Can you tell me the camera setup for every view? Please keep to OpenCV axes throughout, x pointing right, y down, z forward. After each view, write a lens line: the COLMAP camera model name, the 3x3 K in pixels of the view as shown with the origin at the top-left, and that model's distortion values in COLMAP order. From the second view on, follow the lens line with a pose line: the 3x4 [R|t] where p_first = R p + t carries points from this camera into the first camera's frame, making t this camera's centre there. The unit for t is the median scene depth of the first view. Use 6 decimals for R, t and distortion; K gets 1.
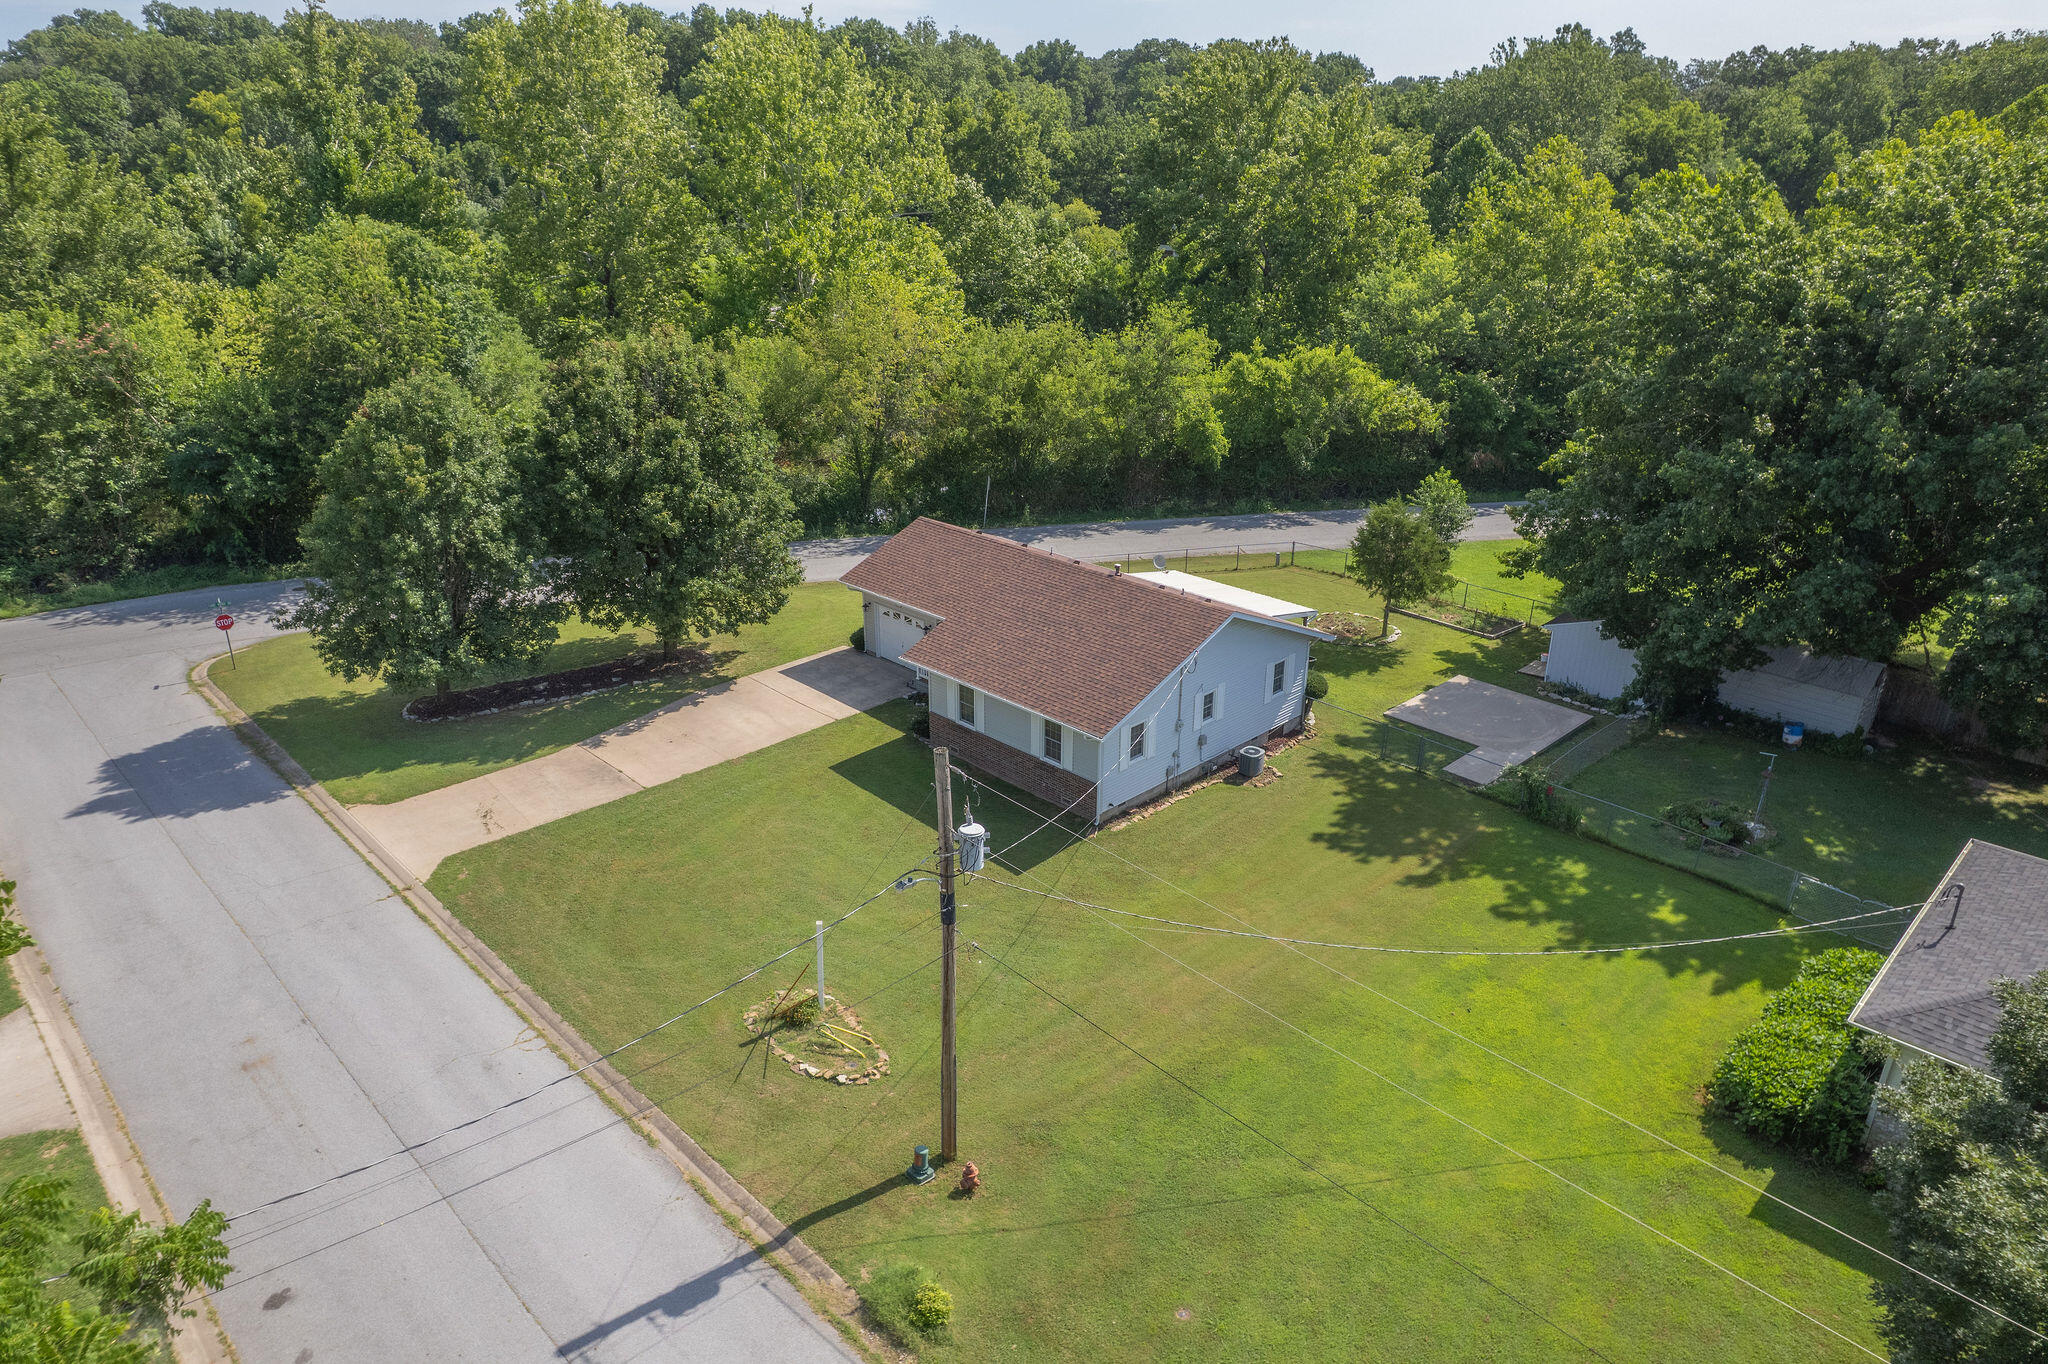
lens RADIAL K [[1317.0, 0, 1033.2], [0, 1317.0, 677.1], [0, 0, 1]] dist [-0.062602, 0.051573]
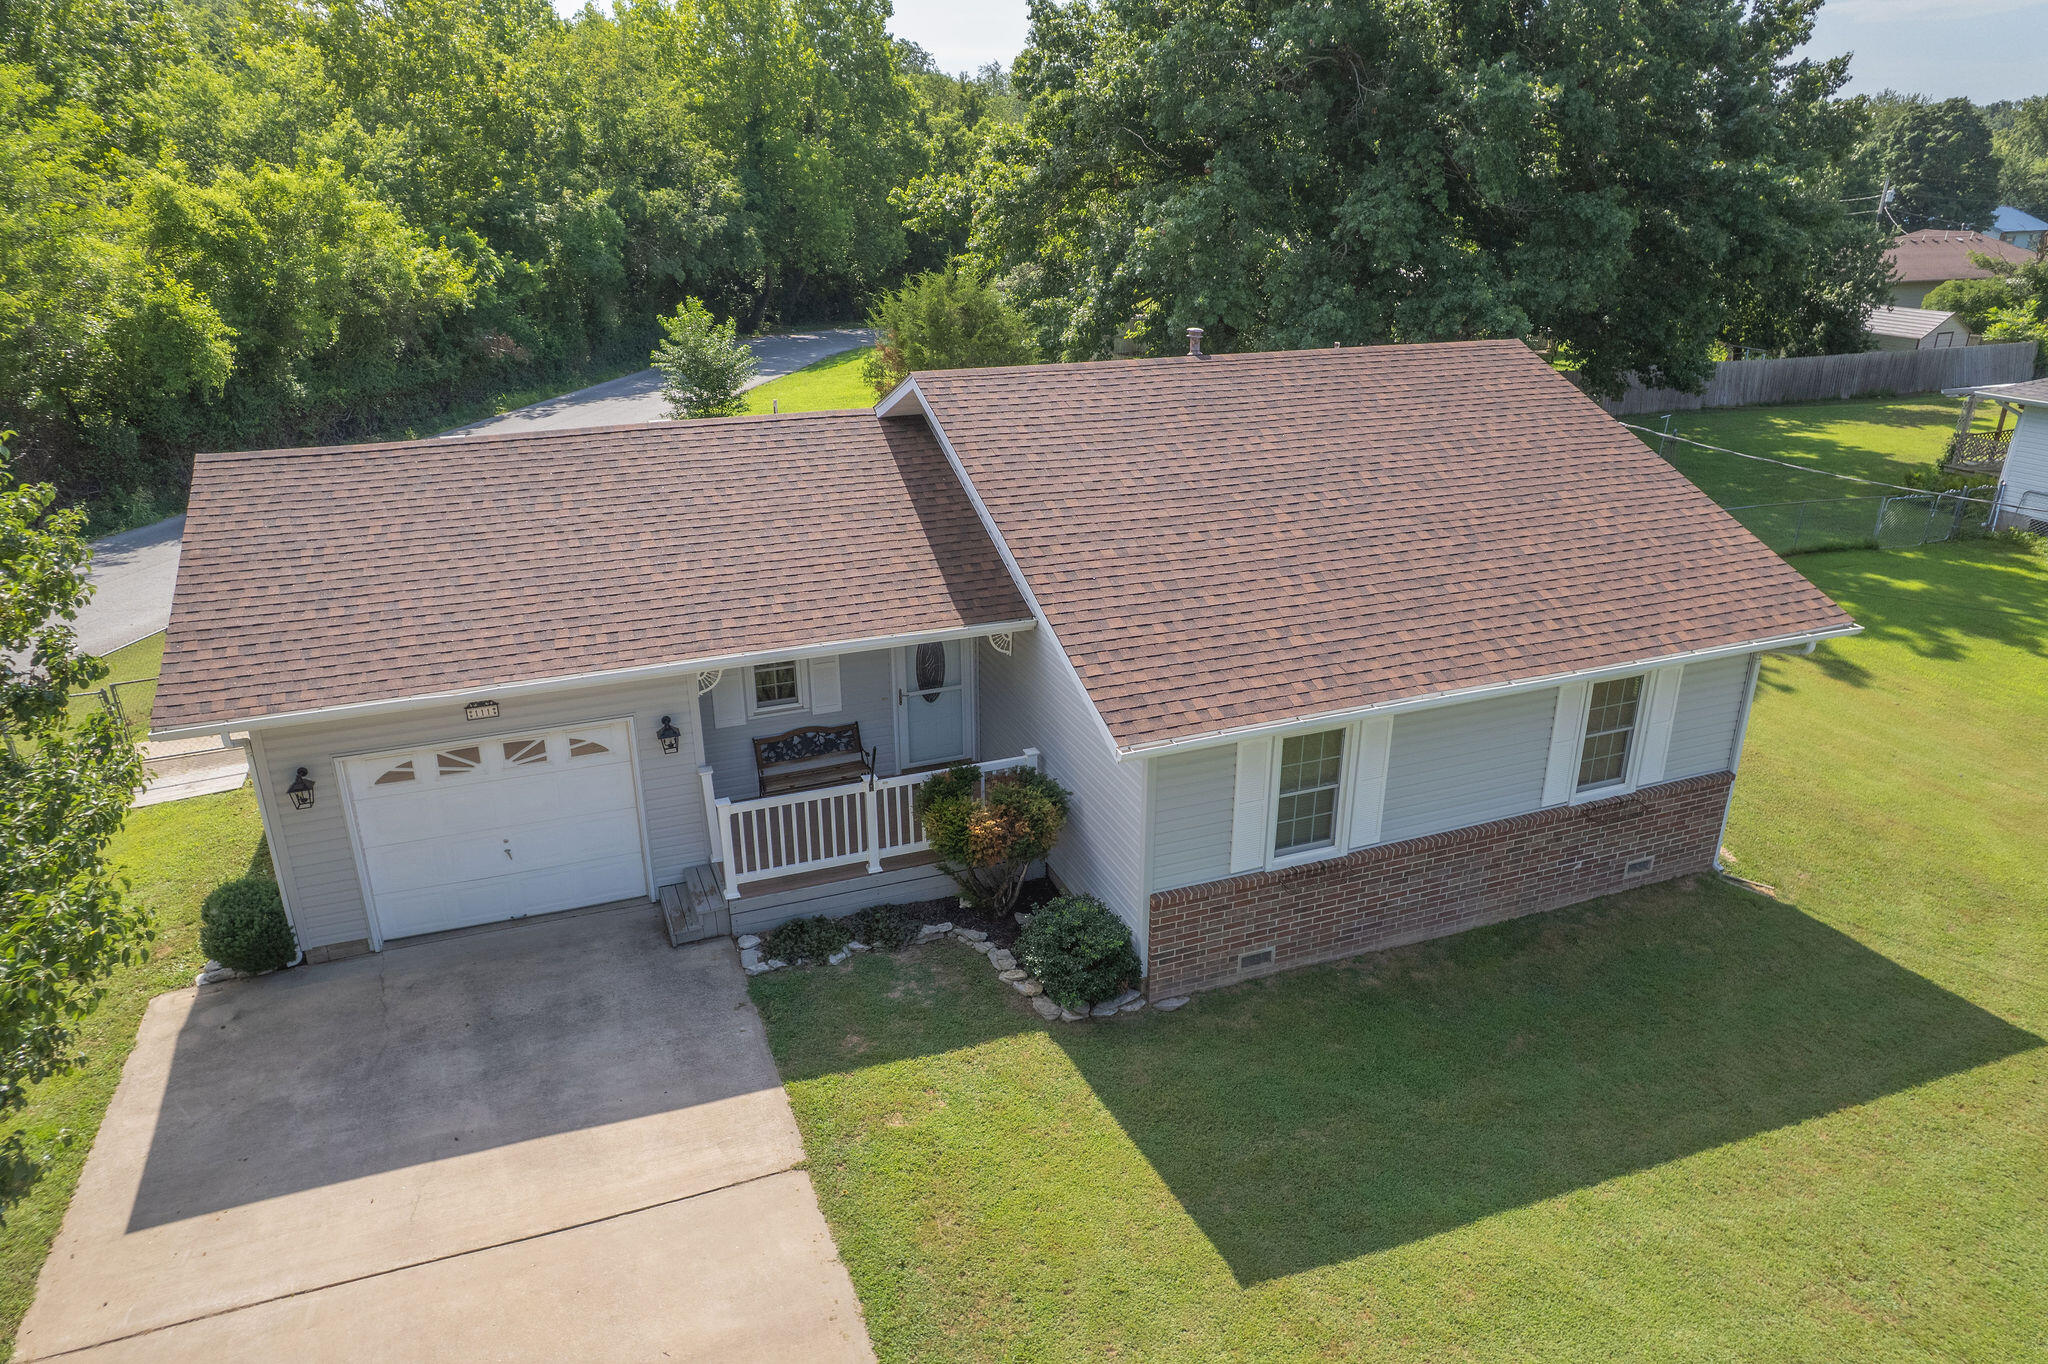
lens RADIAL K [[1317.0, 0, 1021.4], [0, 1317.0, 680.5], [0, 0, 1]] dist [-0.062602, 0.051573]
pose [[0.416742, -0.349286, 0.839241, -0.332477], [0.356301, 0.912122, 0.202690, -0.089983], [-0.836287, 0.214553, 0.504570, 0.918110]]
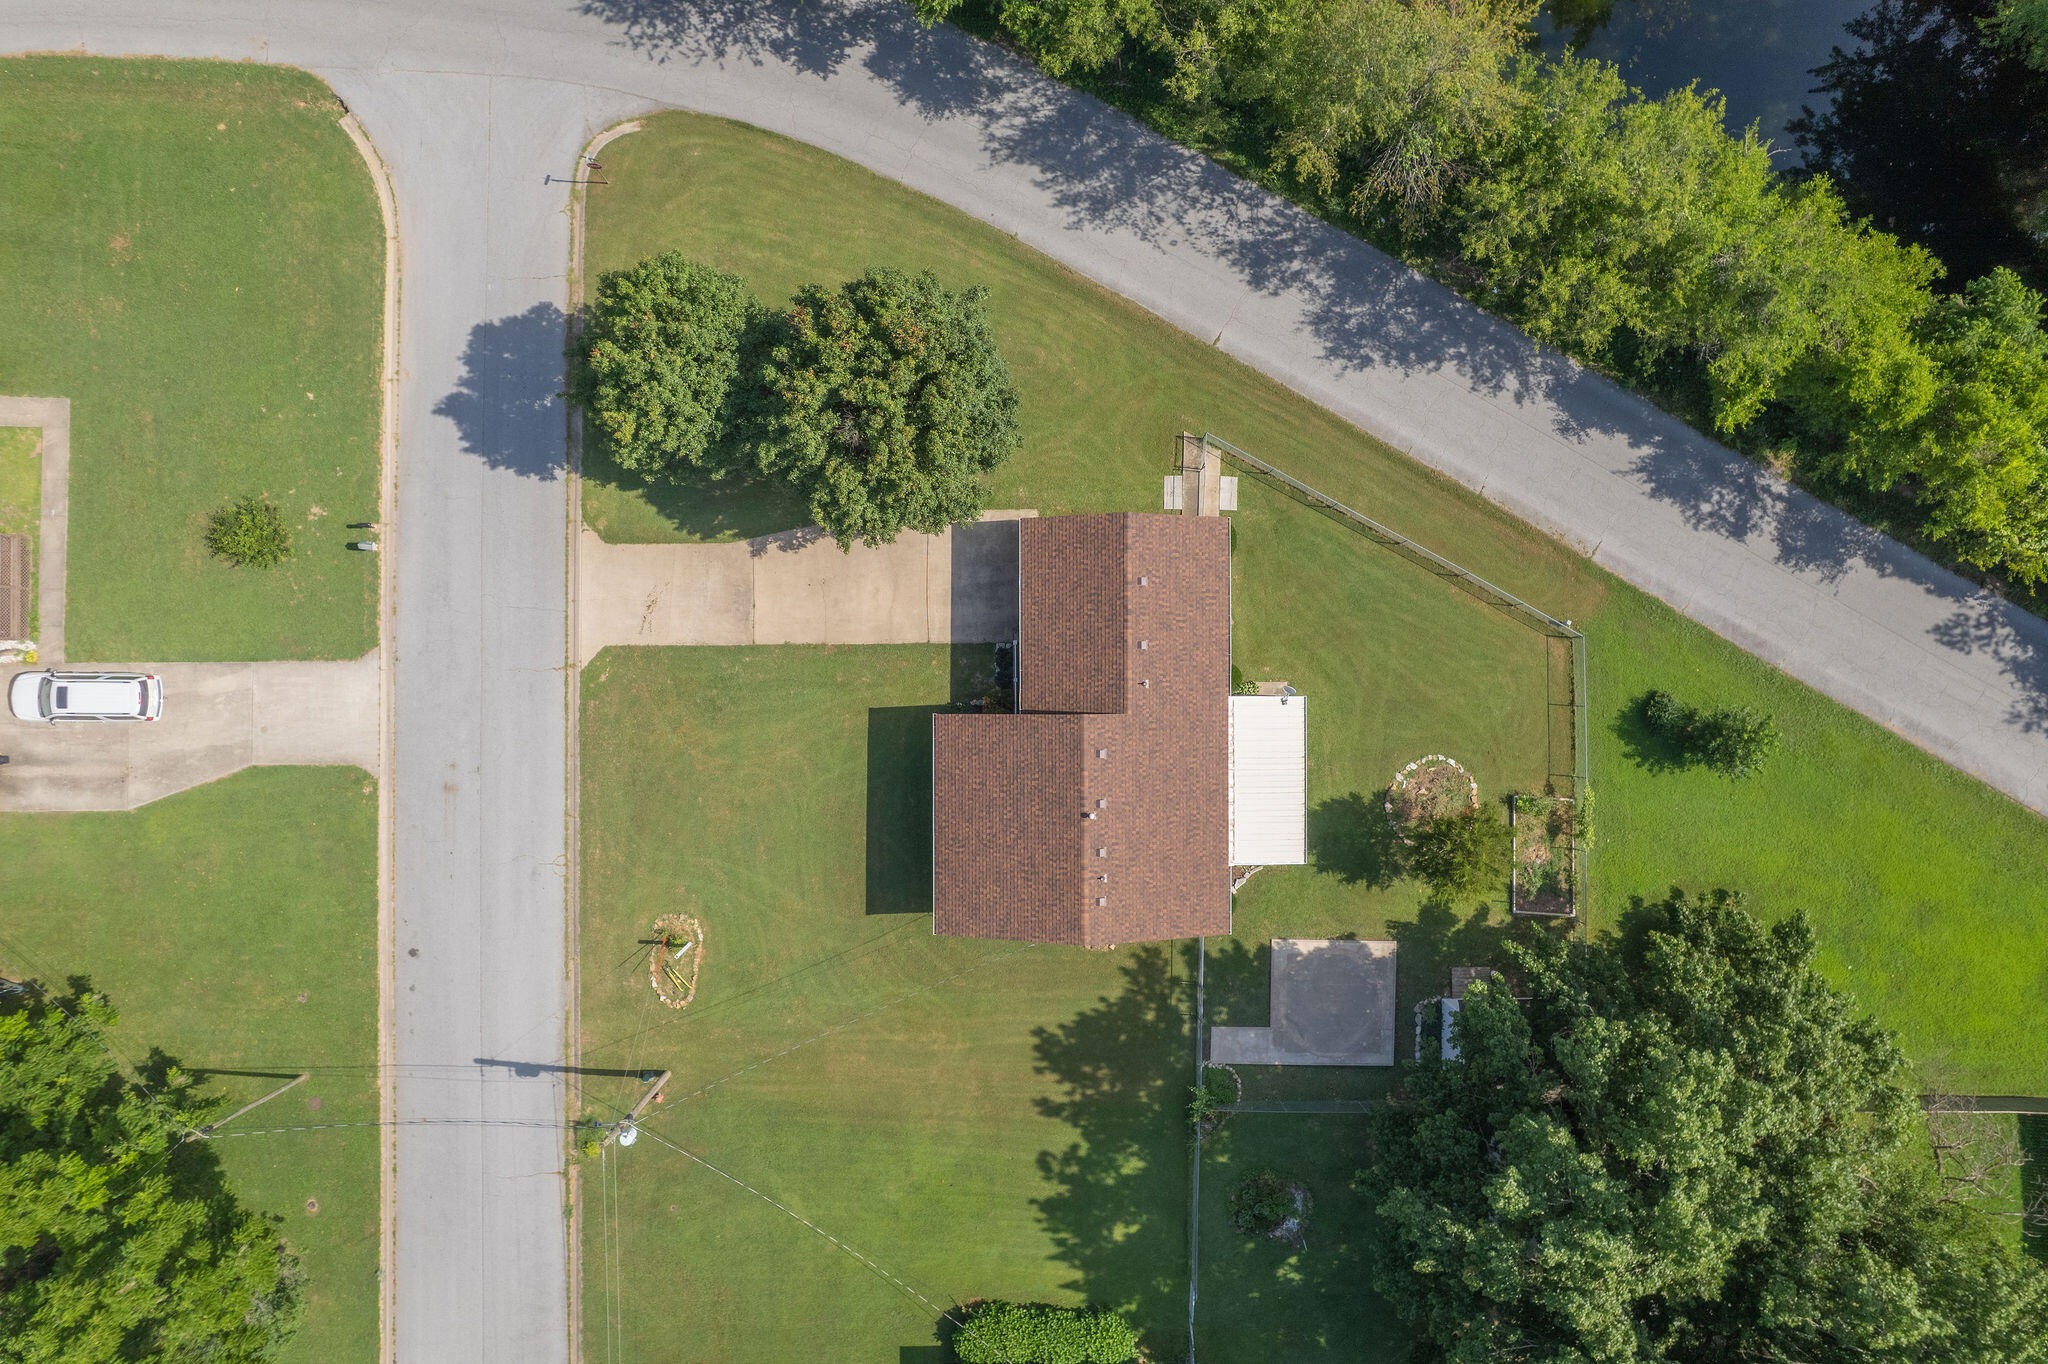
lens RADIAL K [[1317.0, 0, 1017.2], [0, 1317.0, 676.8], [0, 0, 1]] dist [-0.062602, 0.051573]
pose [[0.709546, 0.704641, -0.005044, -0.069139], [-0.263687, 0.272147, 0.925421, -1.256980], [0.653462, -0.655299, 0.378906, 0.642381]]
